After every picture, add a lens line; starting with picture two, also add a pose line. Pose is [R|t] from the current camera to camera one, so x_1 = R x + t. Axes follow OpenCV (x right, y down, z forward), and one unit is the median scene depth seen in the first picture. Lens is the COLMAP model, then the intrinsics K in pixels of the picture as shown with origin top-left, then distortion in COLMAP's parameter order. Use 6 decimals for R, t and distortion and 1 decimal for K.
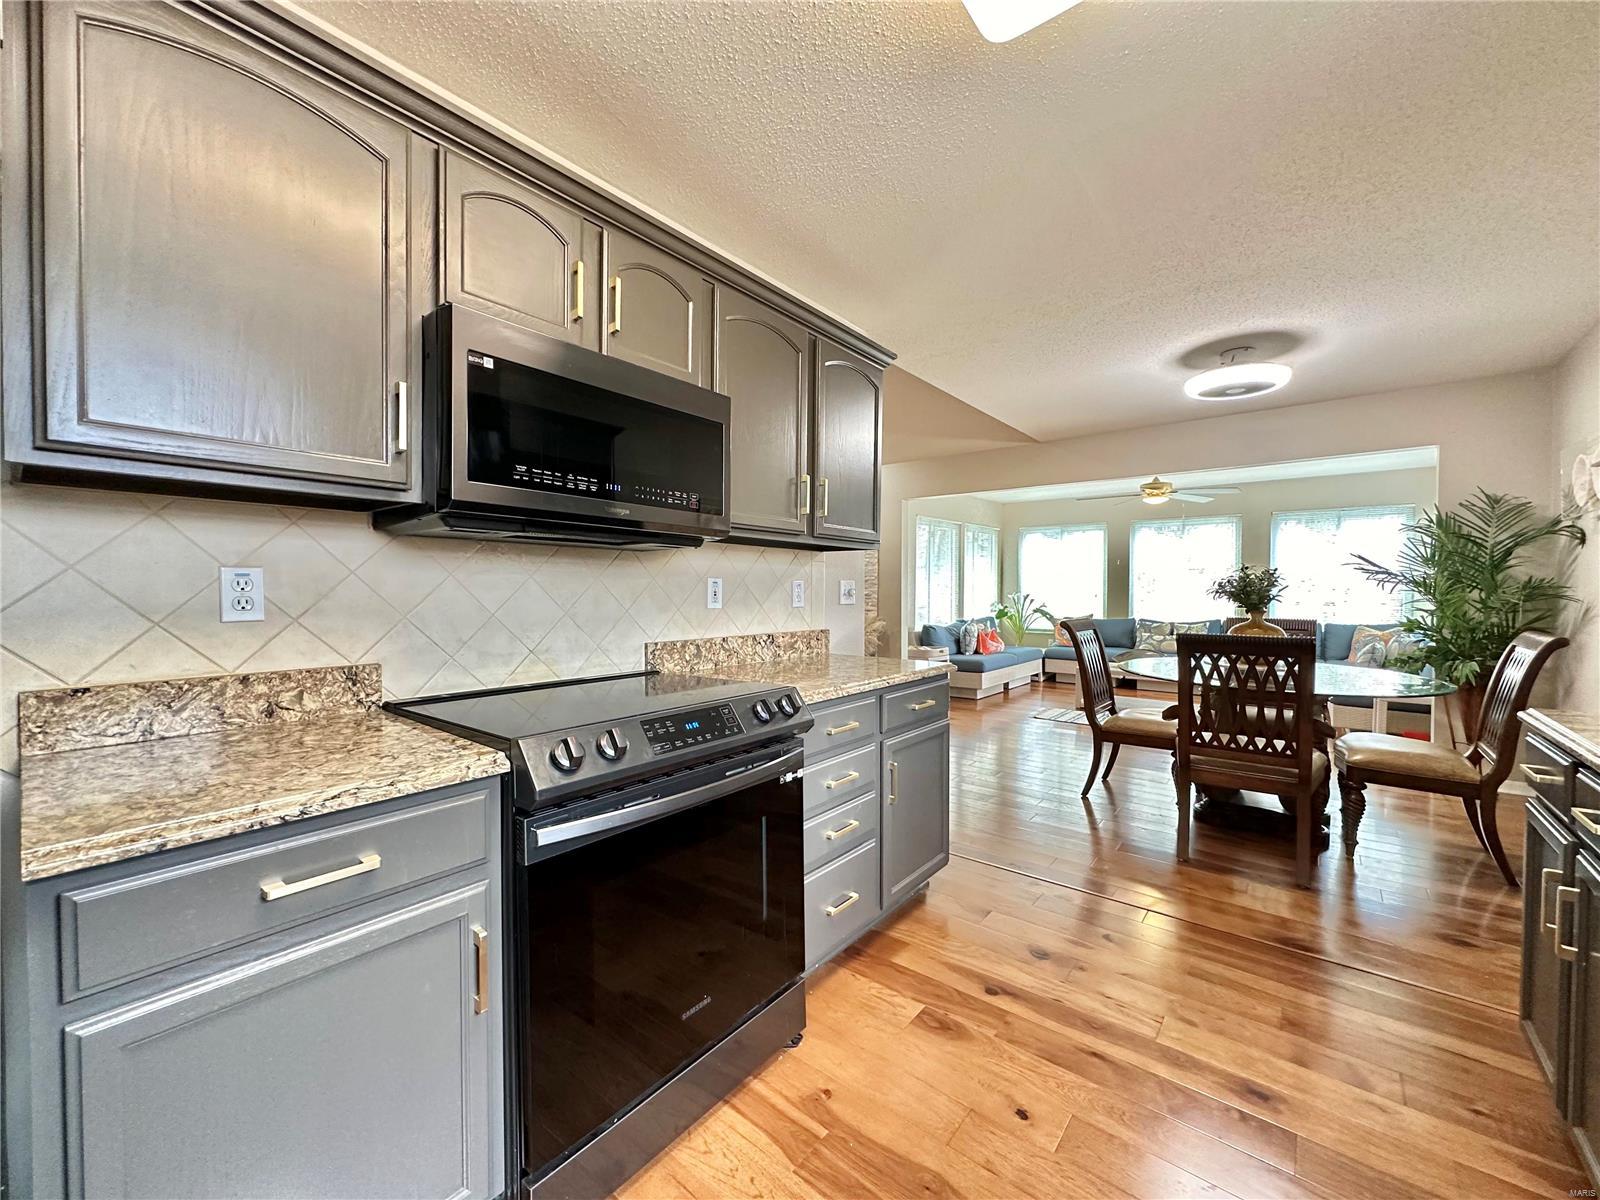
lens RADIAL K [[635.9, 0, 803.7], [0, 635.9, 600.4], [0, 0, 1]] dist [-0.001369, -0.001004]
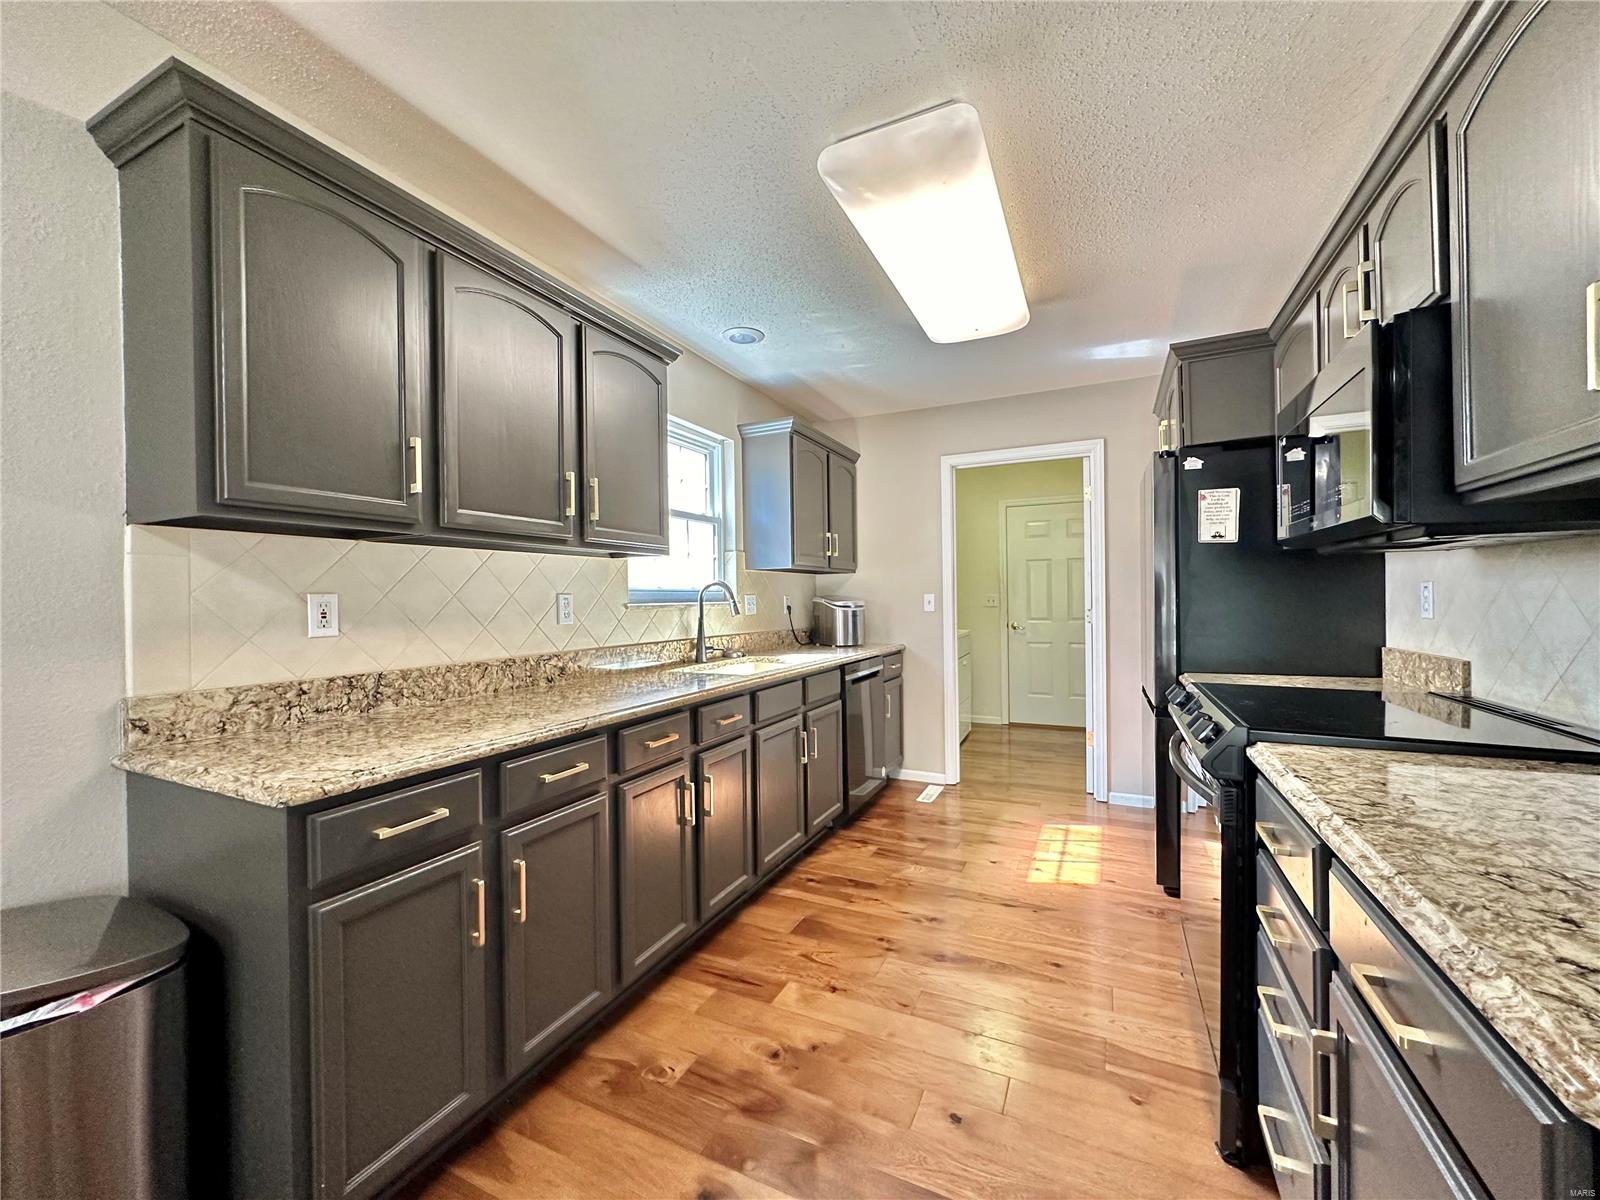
lens RADIAL K [[635.9, 0, 797.9], [0, 635.9, 598.8], [0, 0, 1]] dist [-0.001369, -0.001004]
pose [[-0.972318, 0.012984, -0.233300, 0.570924], [0.009386, 0.999819, 0.016527, -0.032719], [0.233472, 0.013880, -0.972264, 1.341205]]
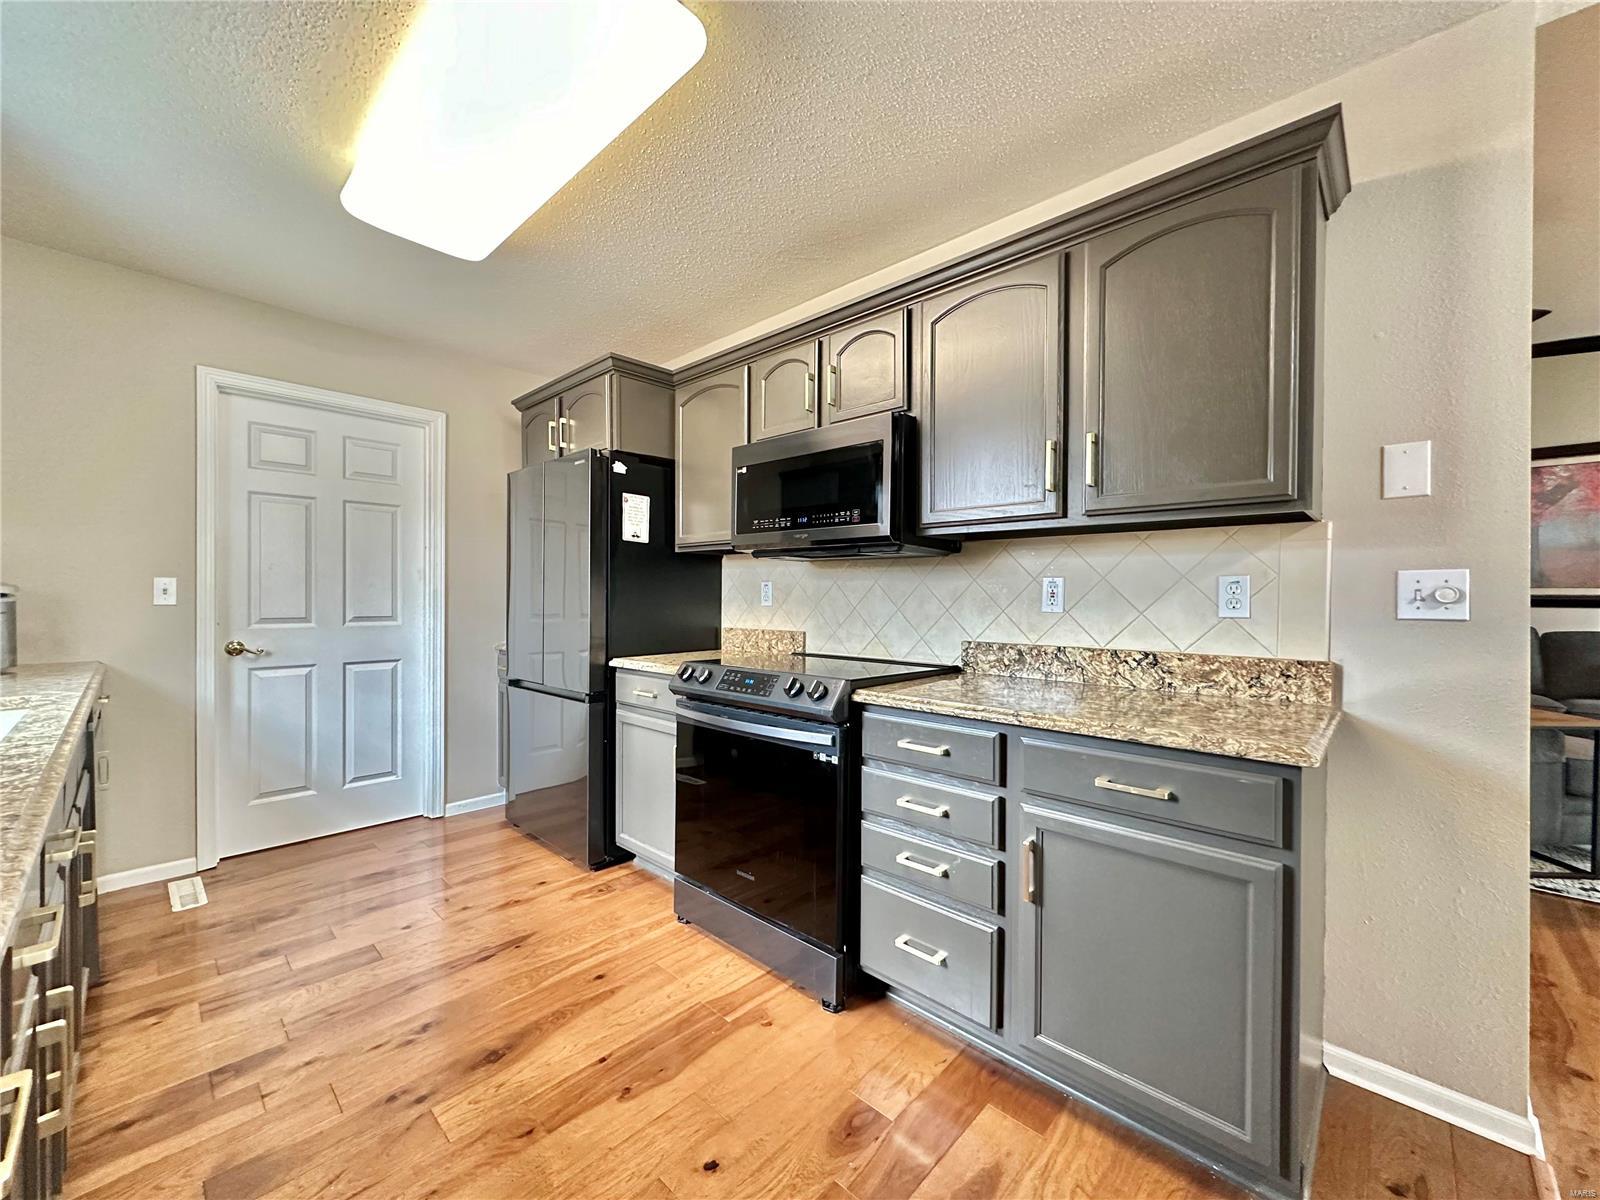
lens RADIAL K [[635.9, 0, 800.8], [0, 635.9, 599.1], [0, 0, 1]] dist [-0.001369, -0.001004]
pose [[-0.070599, 0.001850, -0.997503, 0.859050], [-0.022766, 0.999735, 0.003465, -0.000685], [0.997245, 0.022954, -0.070538, 0.817095]]
